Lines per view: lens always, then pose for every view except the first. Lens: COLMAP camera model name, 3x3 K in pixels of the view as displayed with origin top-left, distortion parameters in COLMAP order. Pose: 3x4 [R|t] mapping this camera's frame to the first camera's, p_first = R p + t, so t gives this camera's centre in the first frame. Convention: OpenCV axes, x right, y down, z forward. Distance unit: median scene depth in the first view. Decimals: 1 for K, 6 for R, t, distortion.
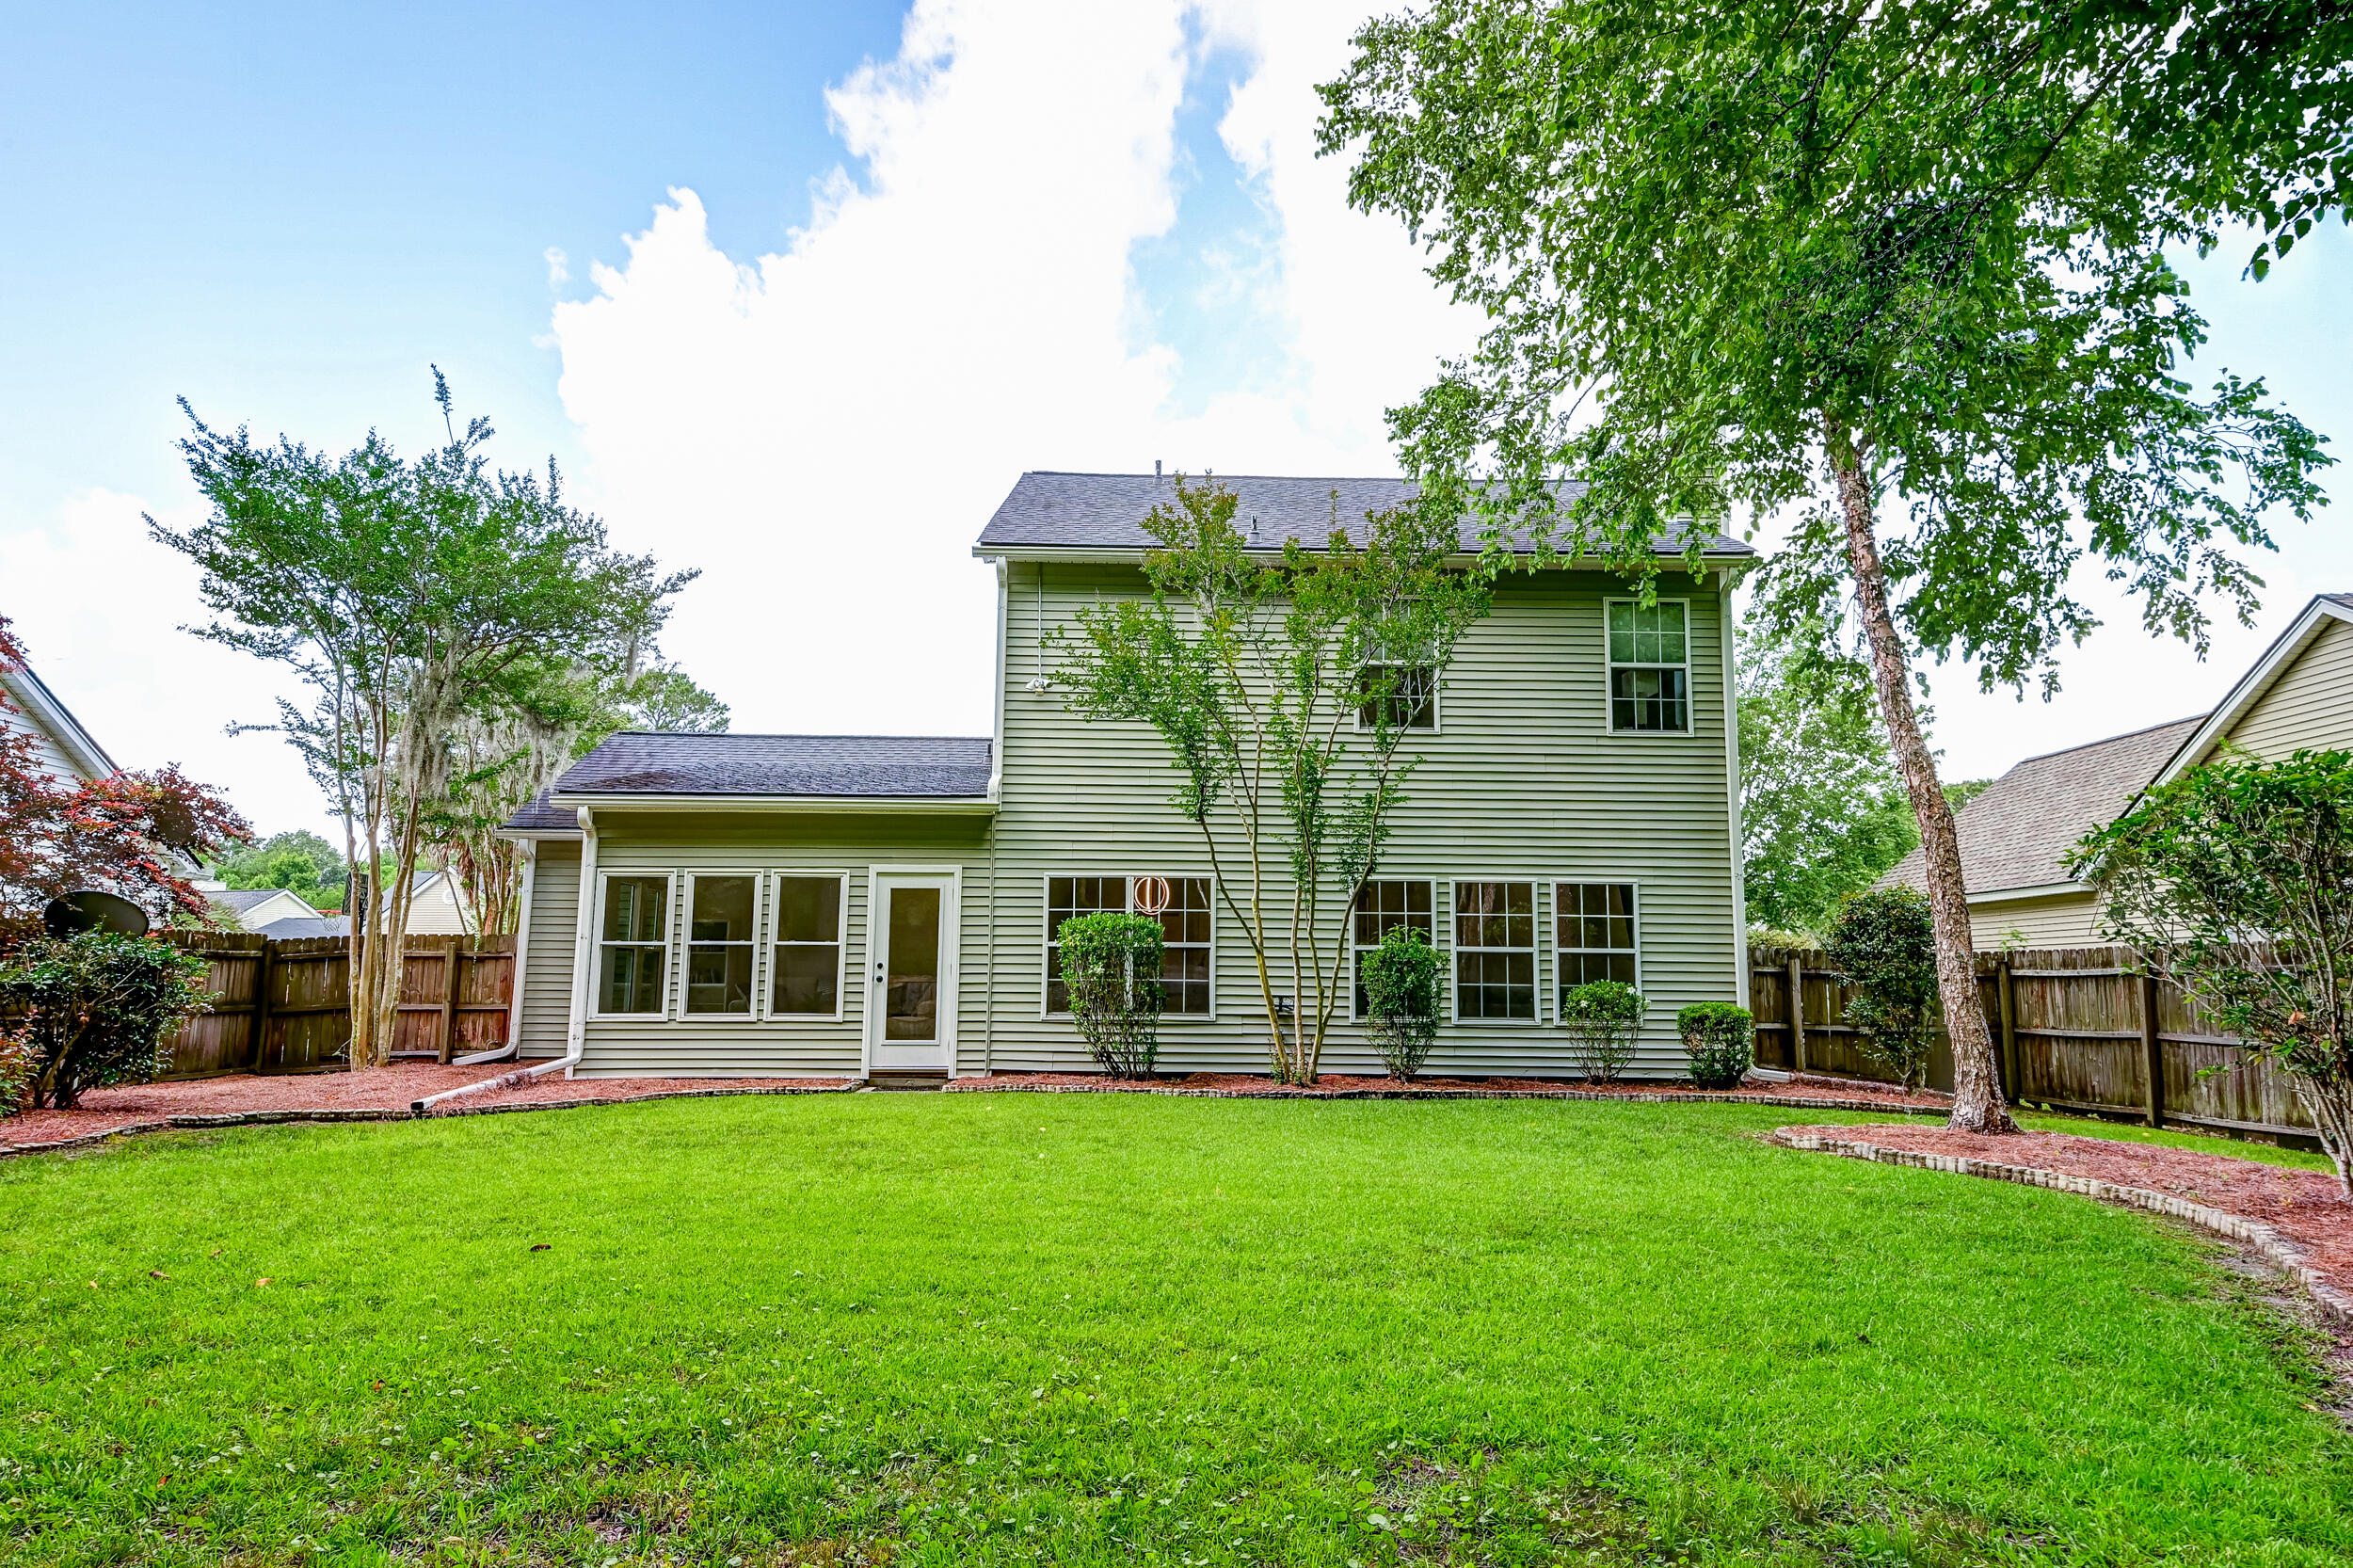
lens RADIAL K [[1501.4, 0, 1177.8], [0, 1501.4, 780.4], [0, 0, 1]] dist [0.050818, 0.005350]
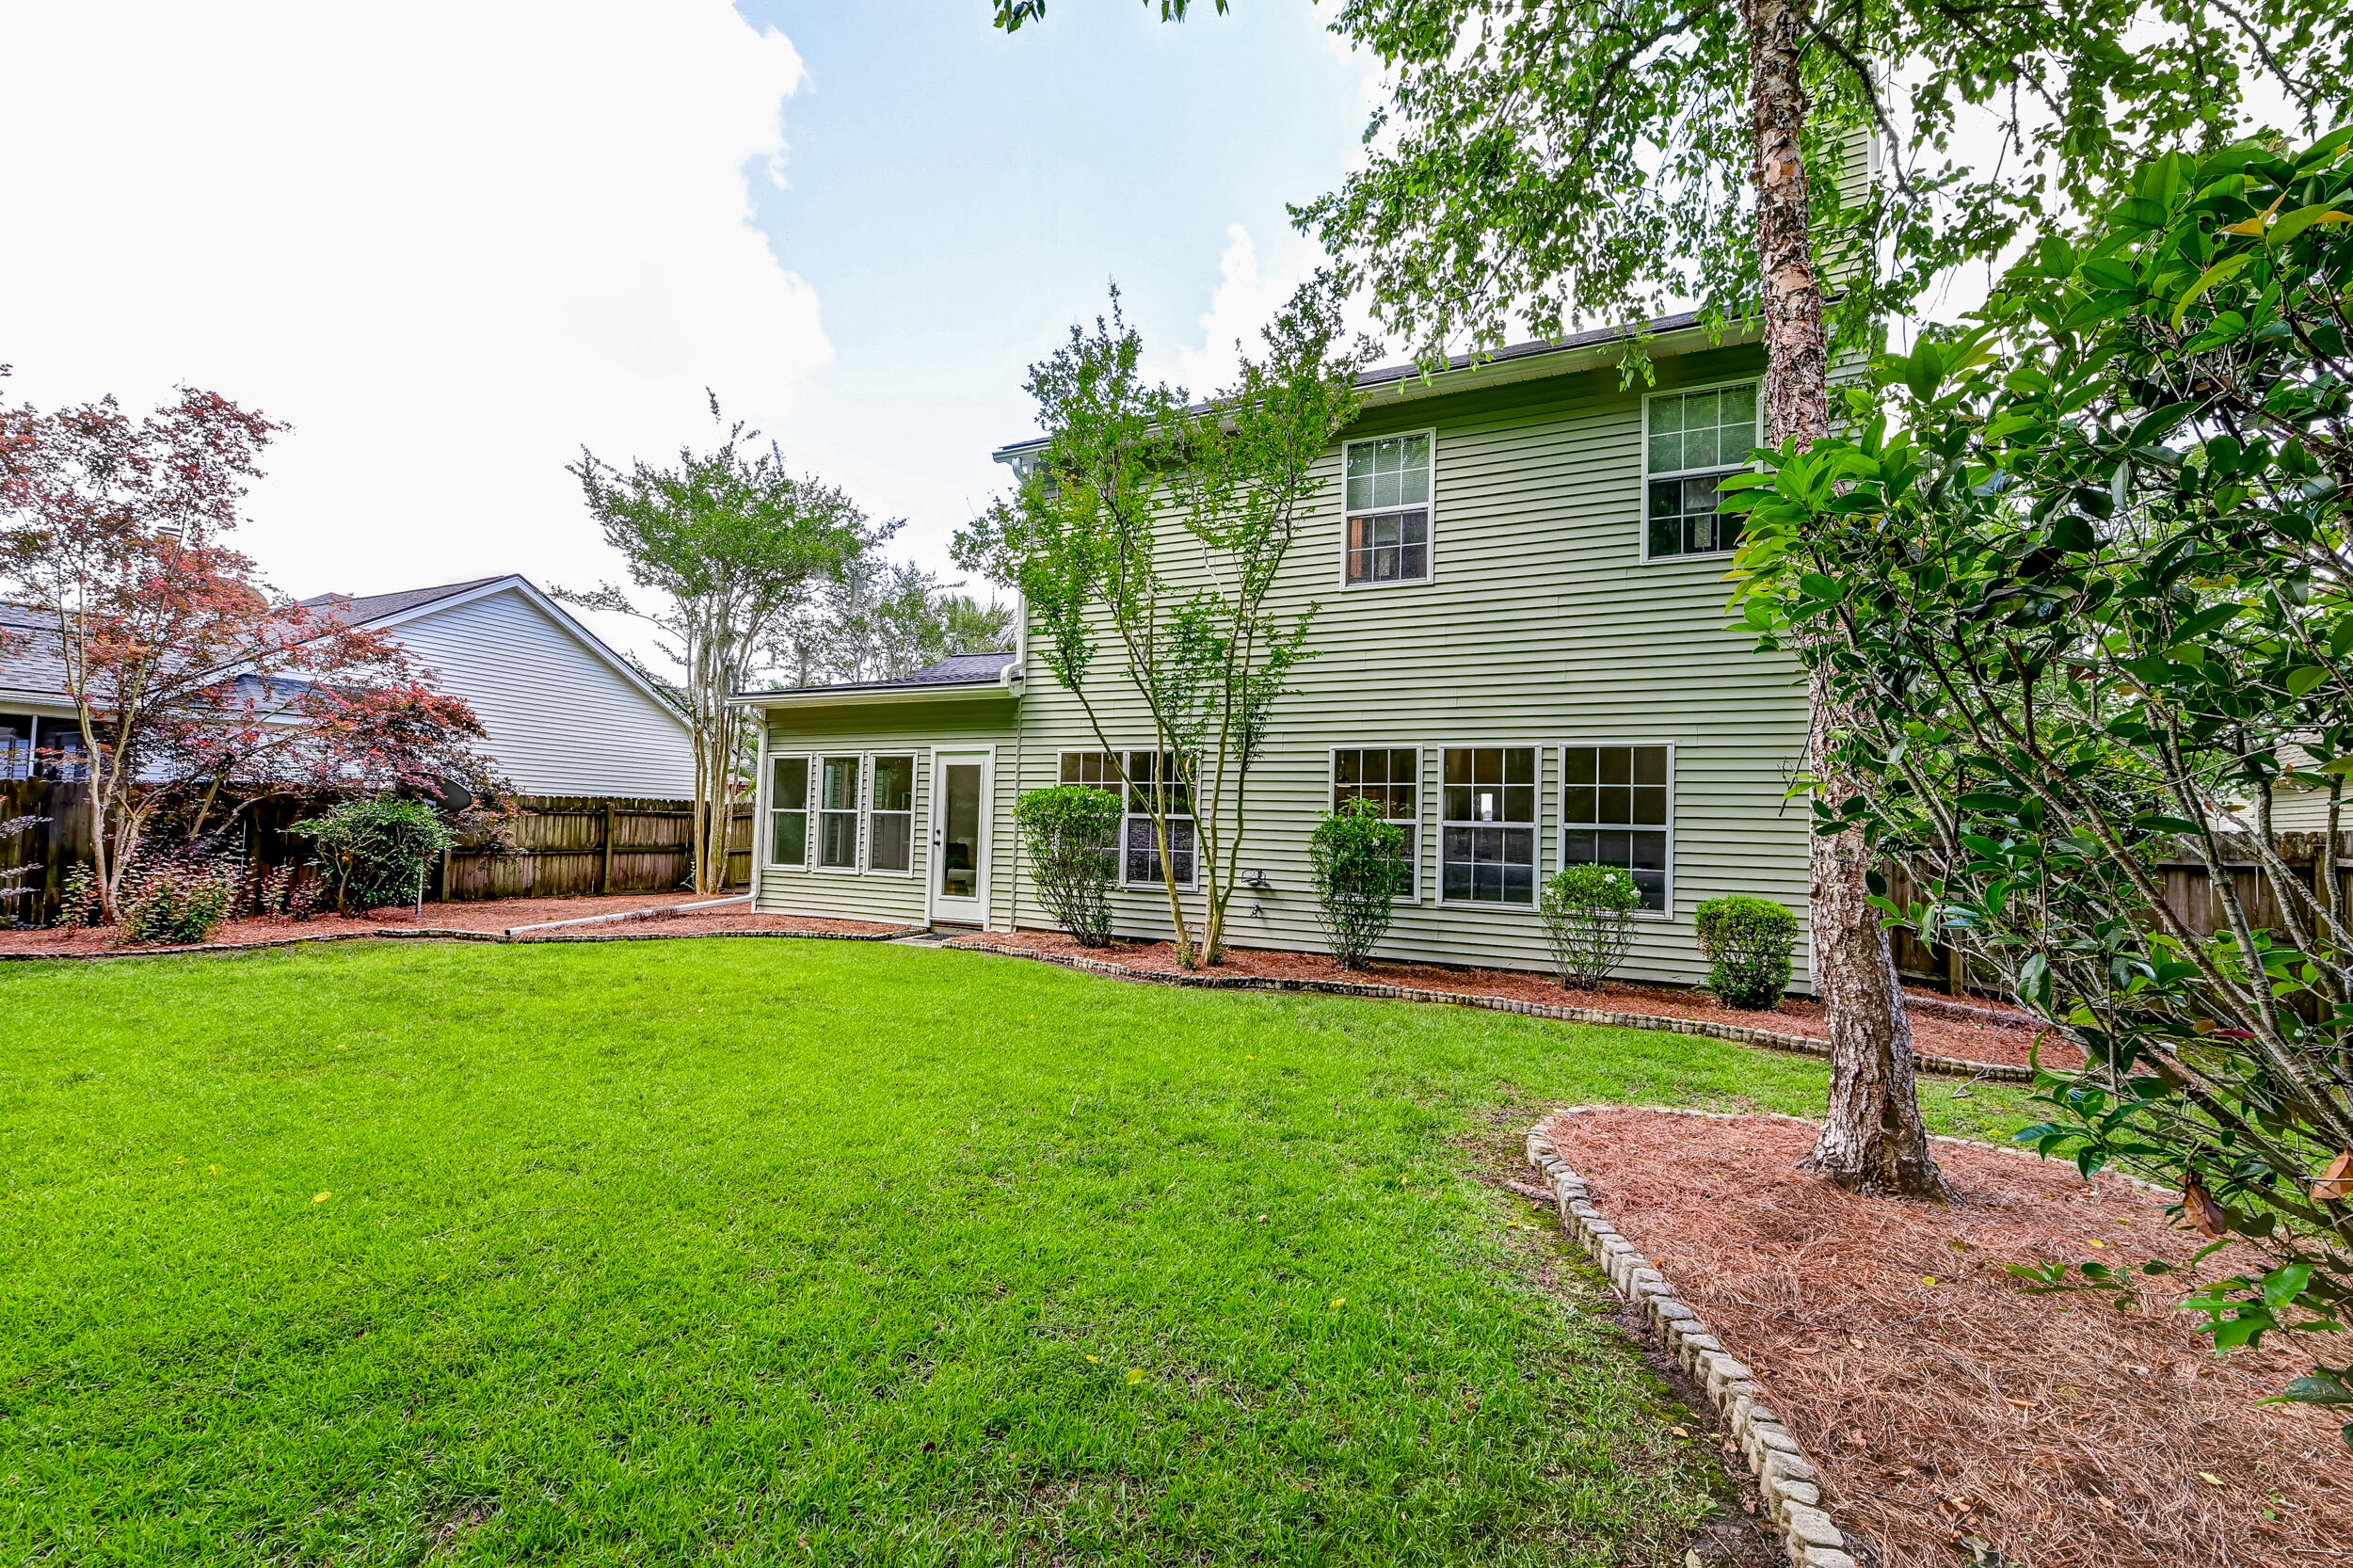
lens RADIAL K [[1005.7, 0, 1174.0], [0, 1005.7, 782.0], [0, 0, 1]] dist [-0.000127, -0.000199]
pose [[0.883152, -0.007265, -0.469031, 0.327718], [0.045361, 0.996517, 0.069976, 0.039090], [0.466889, -0.083075, 0.880405, 0.406289]]
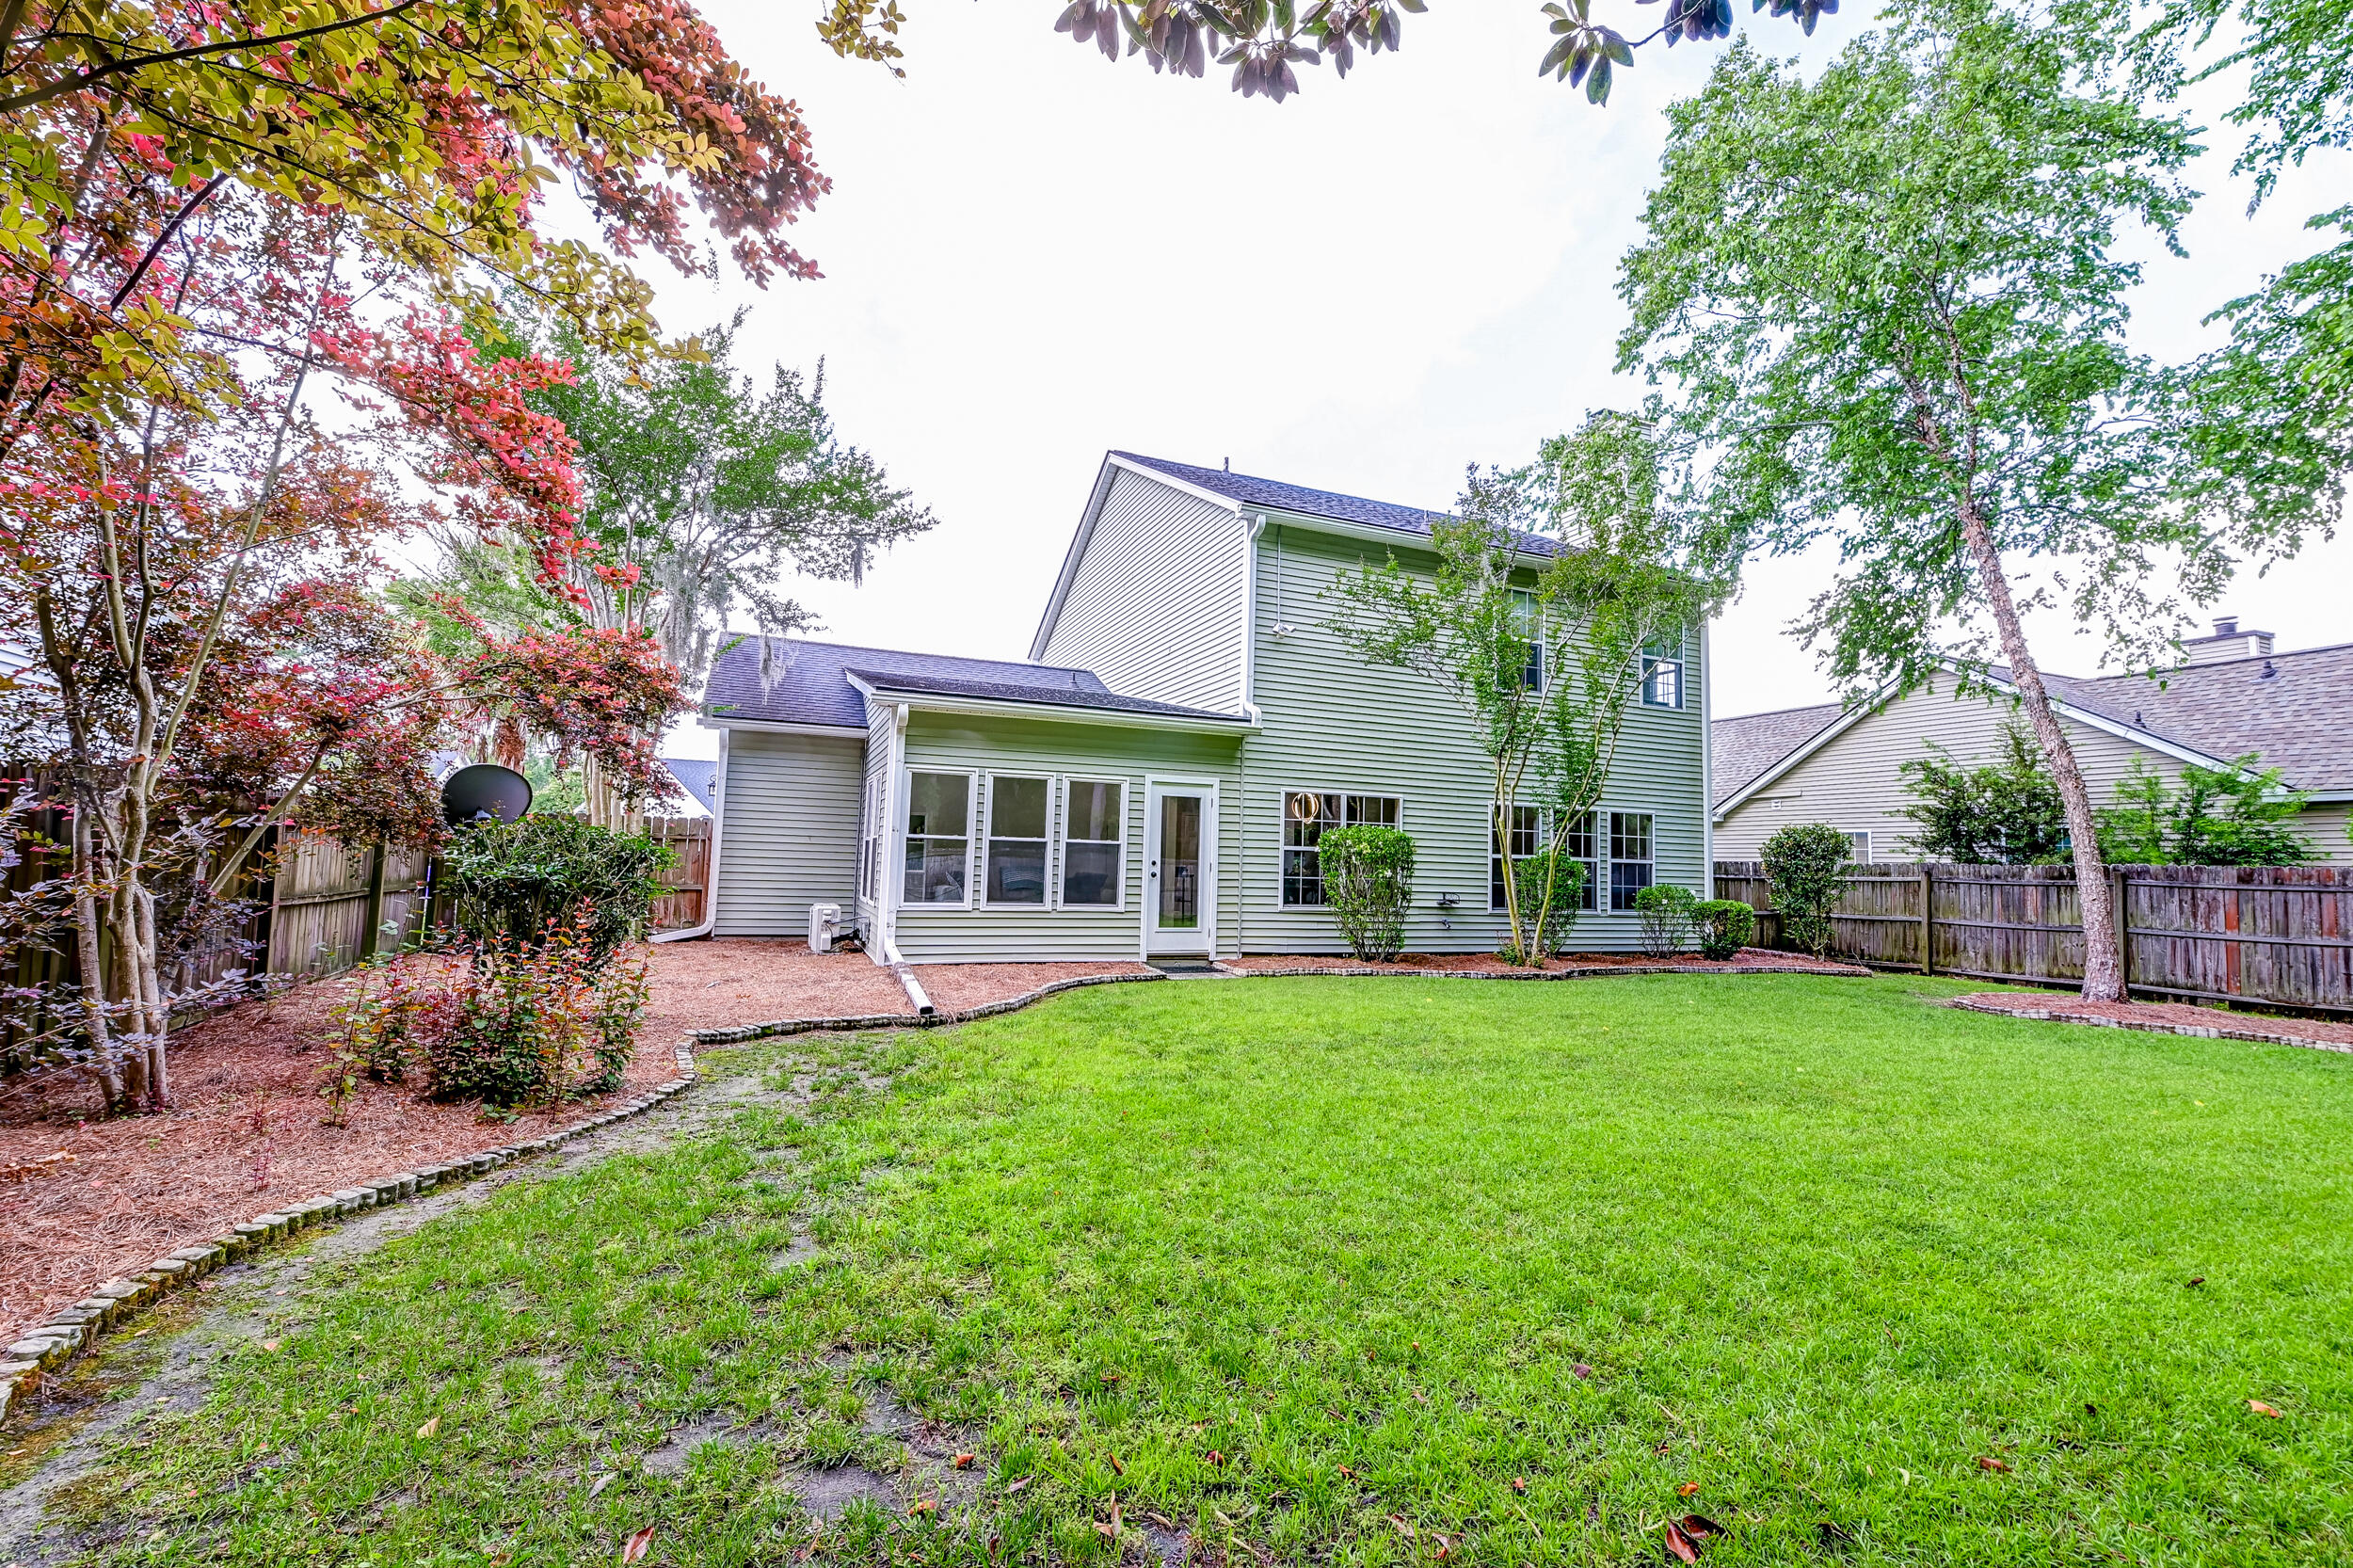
lens RADIAL K [[1030.3, 0, 1196.5], [0, 1030.3, 739.6], [0, 0, 1]] dist [-0.001169, -0.000312]
pose [[0.927222, 0.062737, 0.369221, -0.463042], [-0.072703, 0.997267, 0.013127, 0.017541], [-0.367389, -0.039015, 0.929249, 0.267513]]
